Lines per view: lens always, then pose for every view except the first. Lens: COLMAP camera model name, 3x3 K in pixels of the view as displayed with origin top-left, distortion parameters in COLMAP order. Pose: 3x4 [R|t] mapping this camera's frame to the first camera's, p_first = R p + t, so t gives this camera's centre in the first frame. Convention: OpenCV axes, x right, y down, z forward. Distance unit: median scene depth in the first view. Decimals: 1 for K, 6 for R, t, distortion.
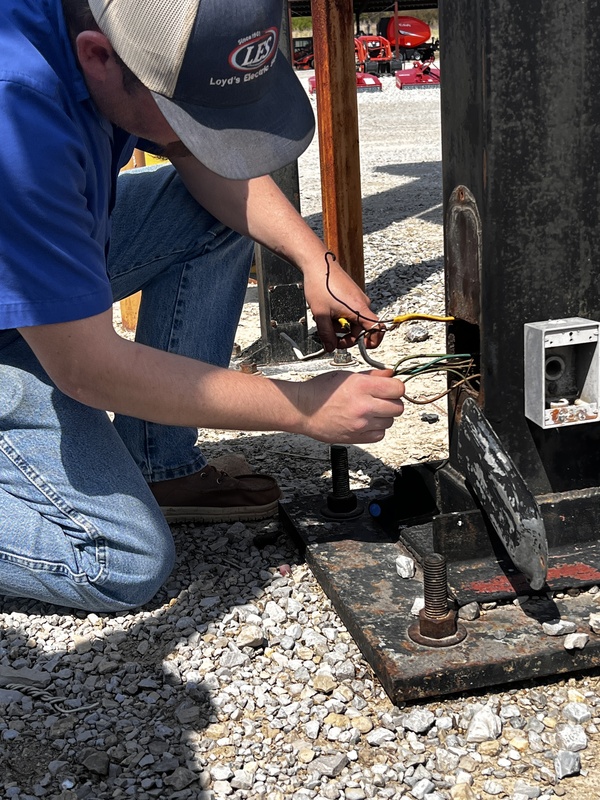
lens RADIAL K [[1091.5, 0, 300.0], [0, 1091.5, 400.0], [0, 0, 1]] dist [0.241449, -0.417681]
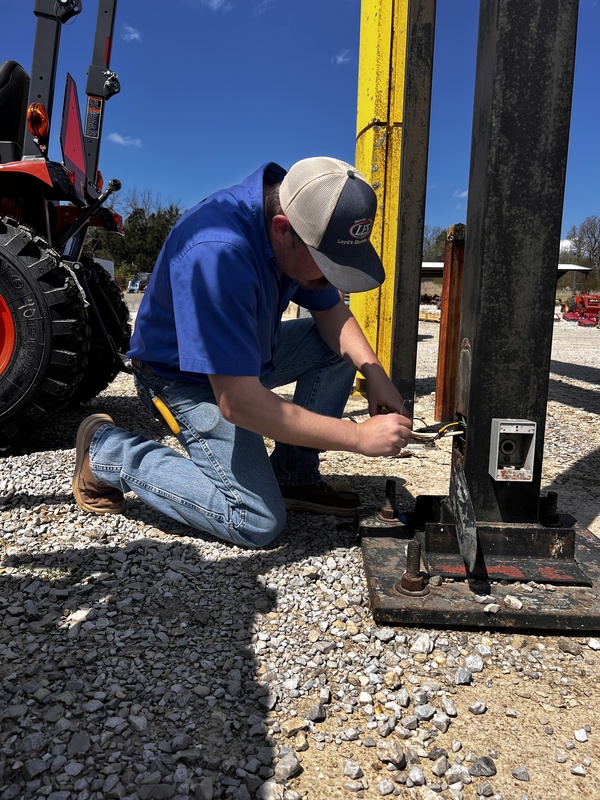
lens RADIAL K [[593.1, 0, 300.0], [0, 593.1, 400.0], [0, 0, 1]] dist [0.090671, -0.000431]
pose [[0.965090, 0.121965, -0.231789, 0.133375], [-0.147542, 0.984351, -0.096360, 0.038171], [0.216409, 0.127195, 0.967982, 0.029560]]
